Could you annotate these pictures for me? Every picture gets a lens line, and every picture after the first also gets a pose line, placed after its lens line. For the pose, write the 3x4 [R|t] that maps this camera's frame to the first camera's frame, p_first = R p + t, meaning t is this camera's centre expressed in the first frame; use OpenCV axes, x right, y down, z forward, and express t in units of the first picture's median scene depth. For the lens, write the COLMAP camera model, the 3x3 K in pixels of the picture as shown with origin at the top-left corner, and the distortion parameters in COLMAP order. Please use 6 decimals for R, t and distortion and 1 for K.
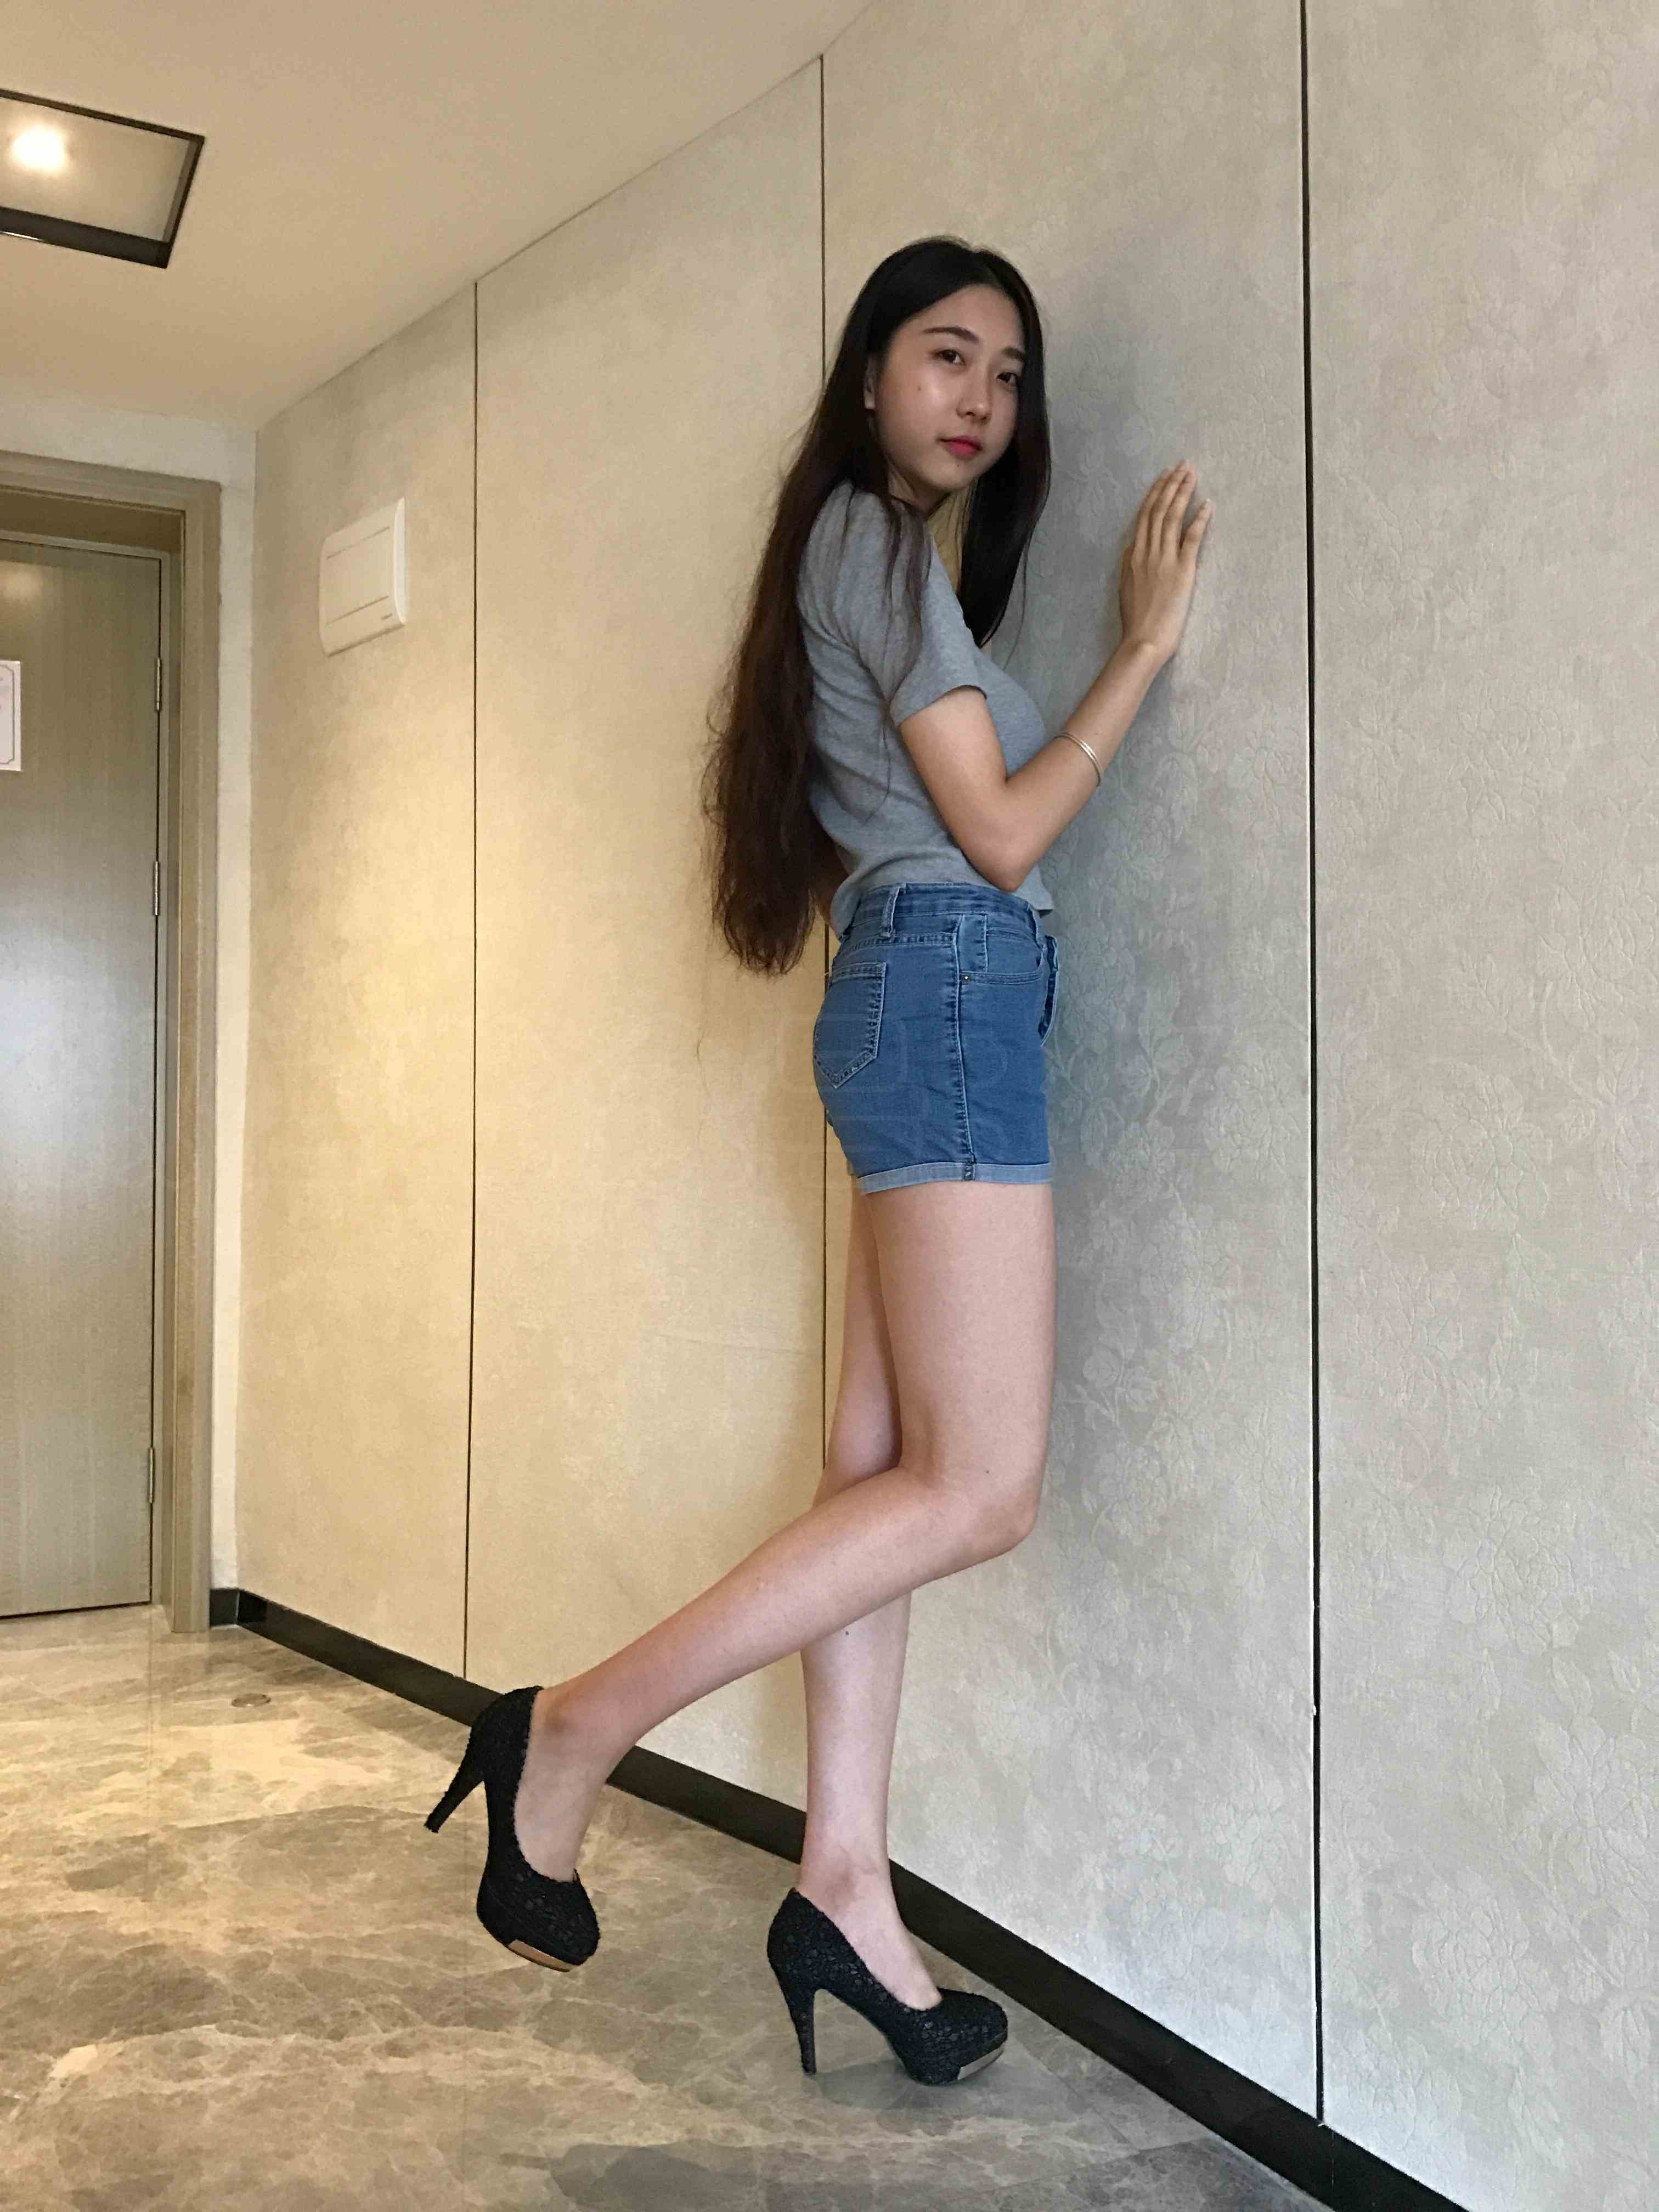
lens RADIAL K [[1830.3, 0, 812.6], [0, 1830.3, 1096.0], [0, 0, 1]] dist [0.017680, -0.009947]
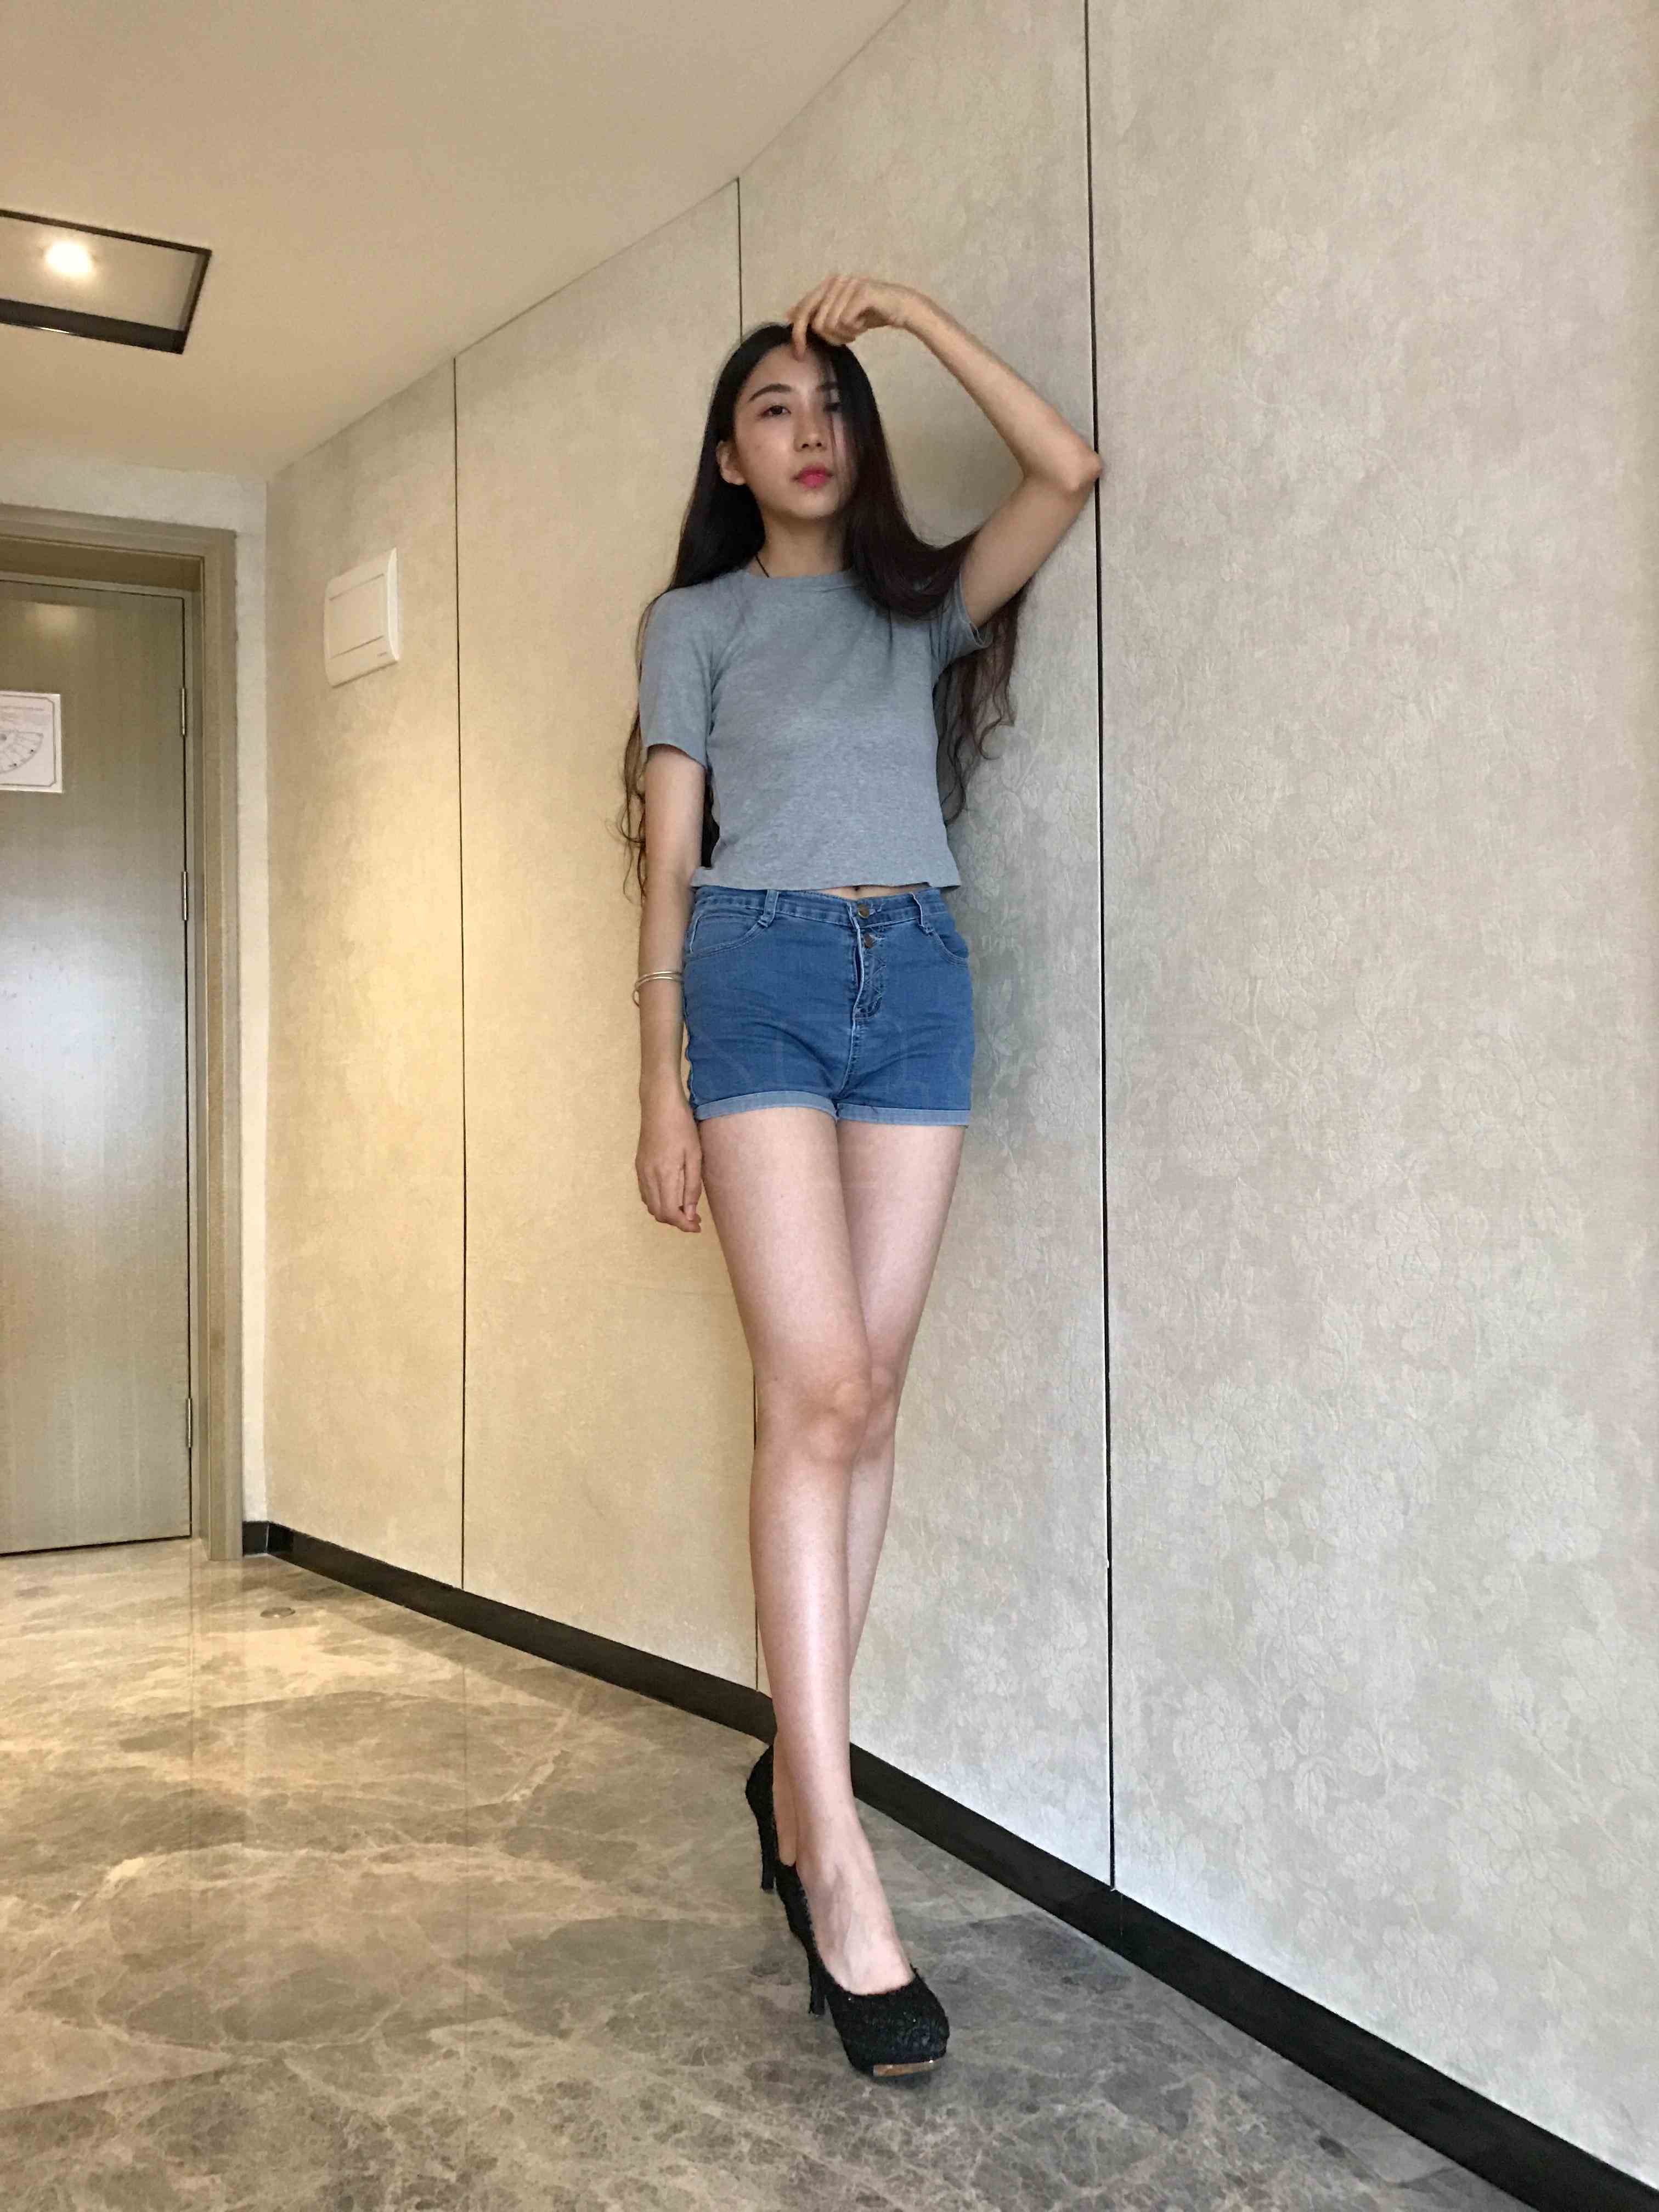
lens RADIAL K [[1830.3, 0, 818.9], [0, 1830.3, 1094.7], [0, 0, 1]] dist [0.017680, -0.009947]
pose [[0.999759, -0.013214, -0.017524, 0.071372], [0.013420, 0.999842, 0.011659, -0.000942], [0.017367, -0.011891, 0.999778, -0.170712]]
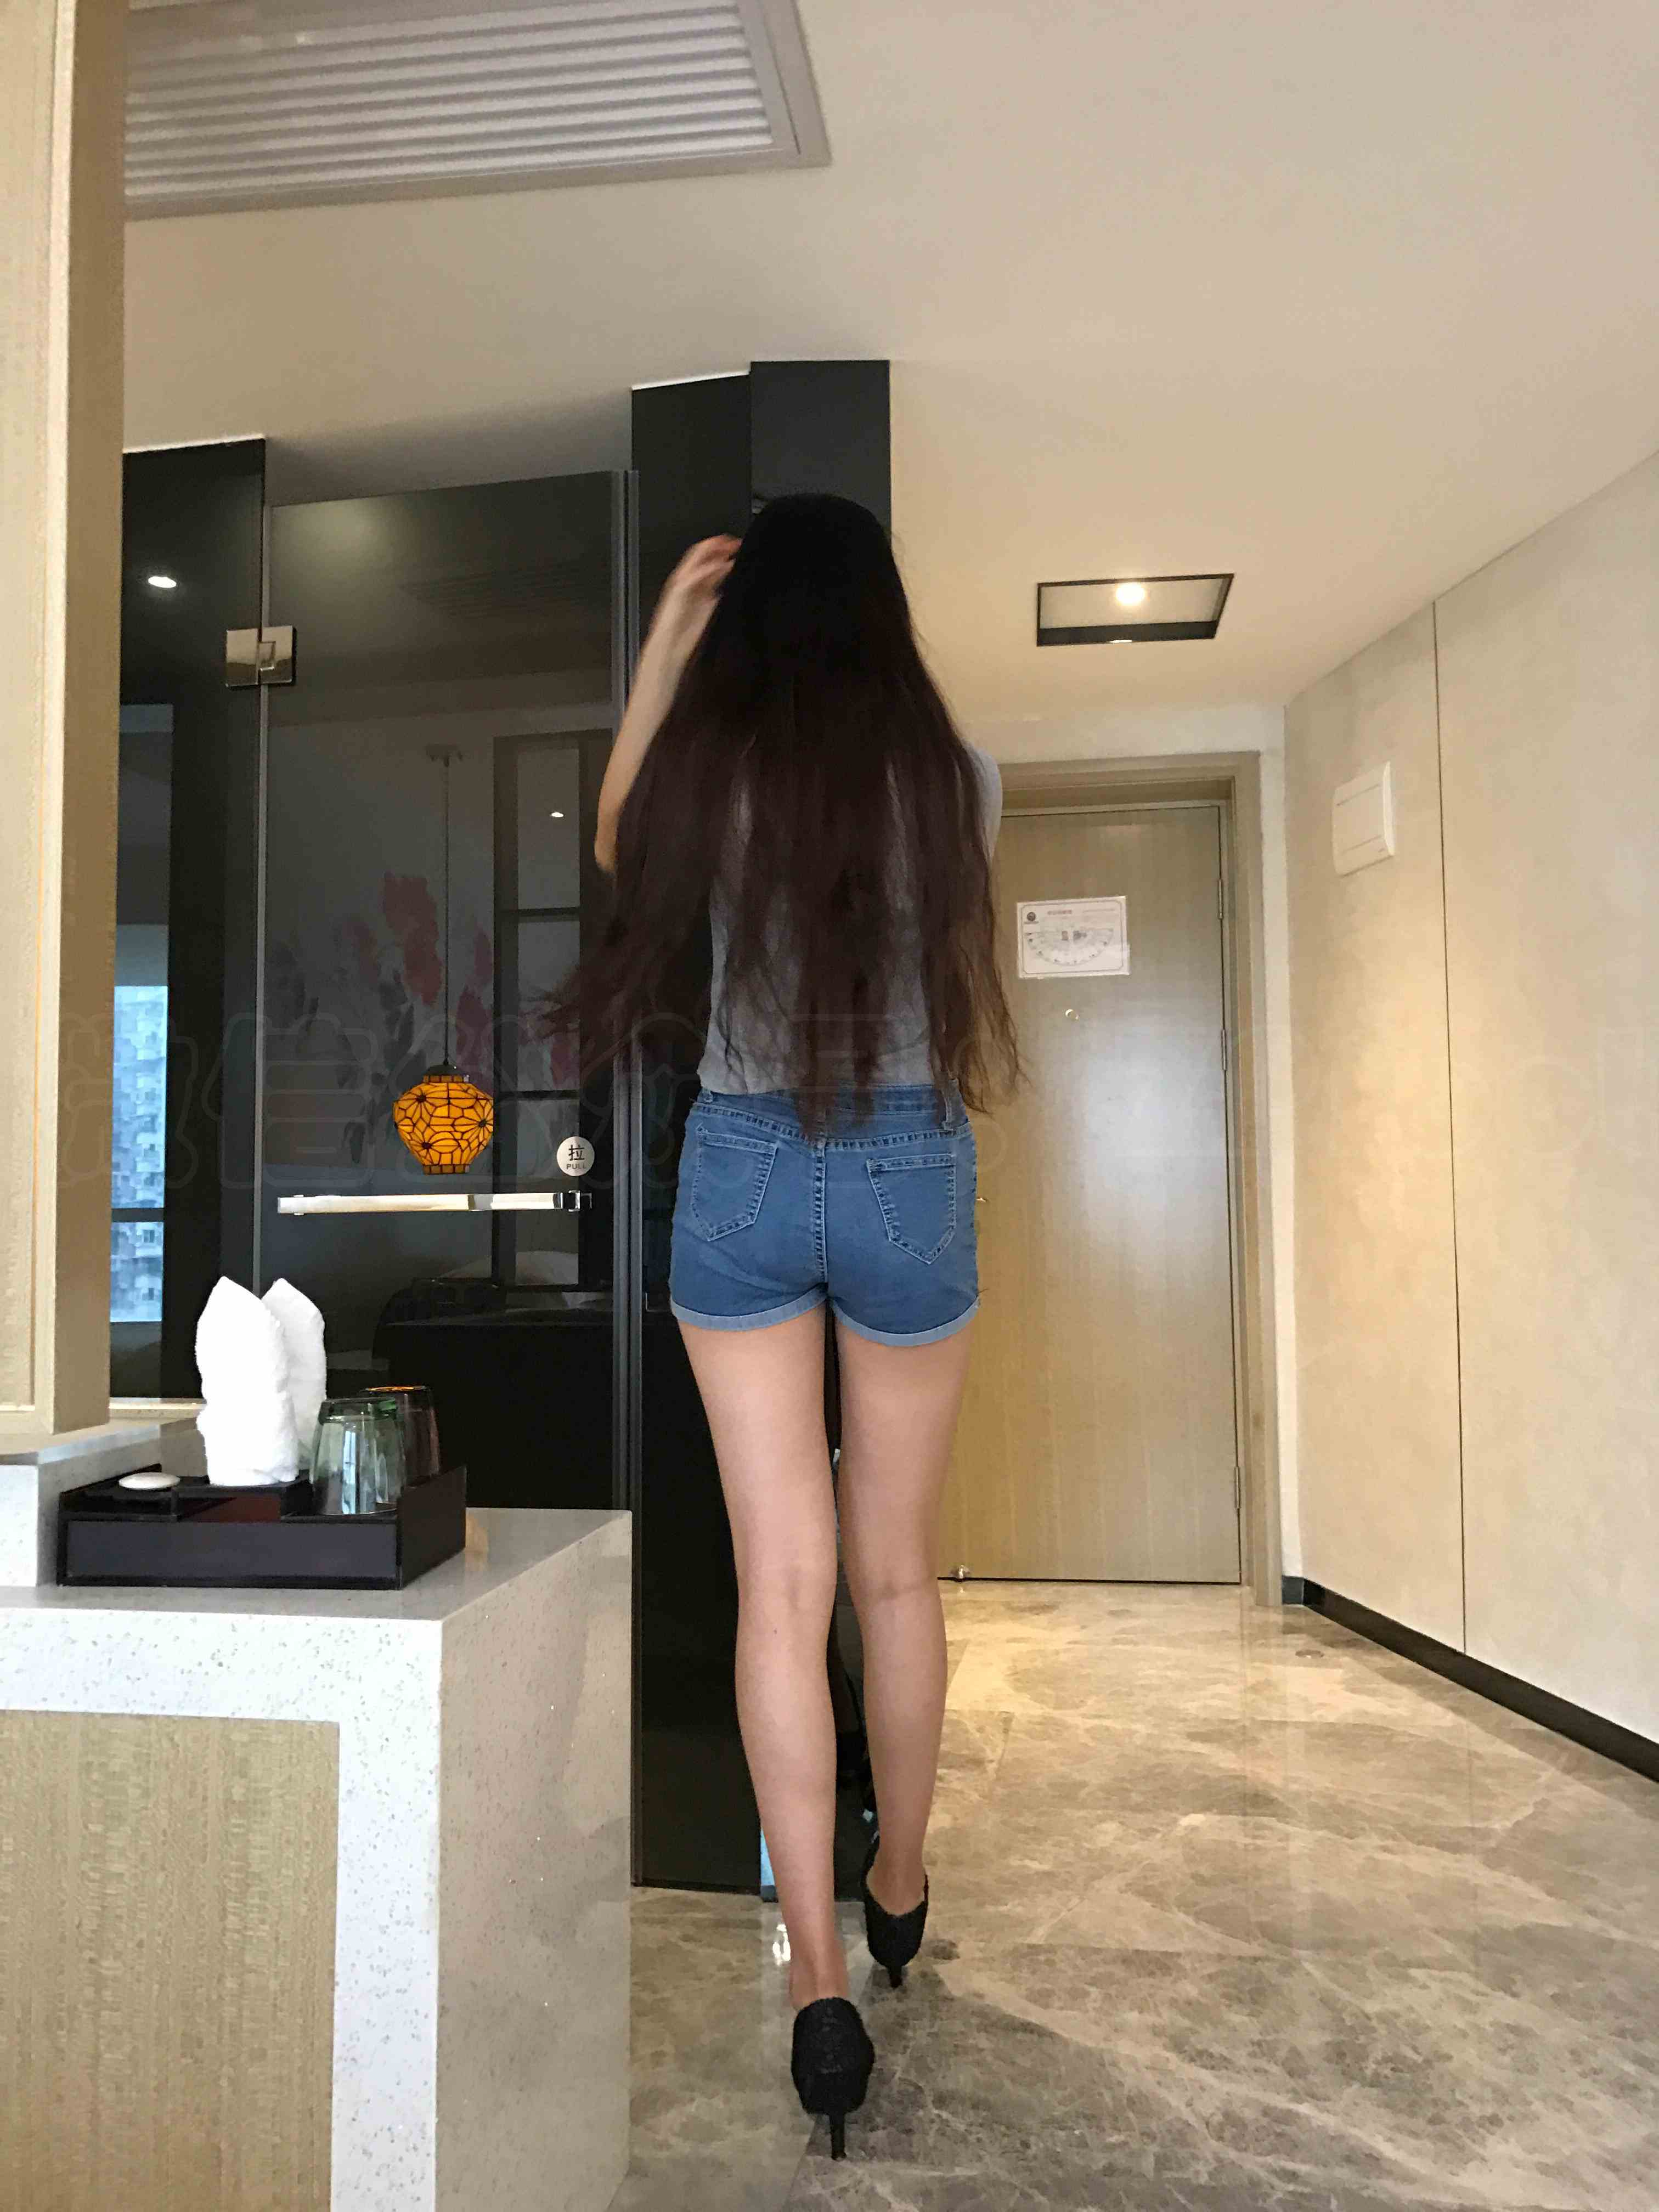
lens RADIAL K [[1830.3, 0, 835.6], [0, 1830.3, 1090.7], [0, 0, 1]] dist [0.017680, -0.009947]
pose [[0.843392, -0.043485, -0.535536, 0.195403], [0.028088, 0.998925, -0.036878, -0.066752], [0.536564, 0.016061, 0.843707, -0.467566]]
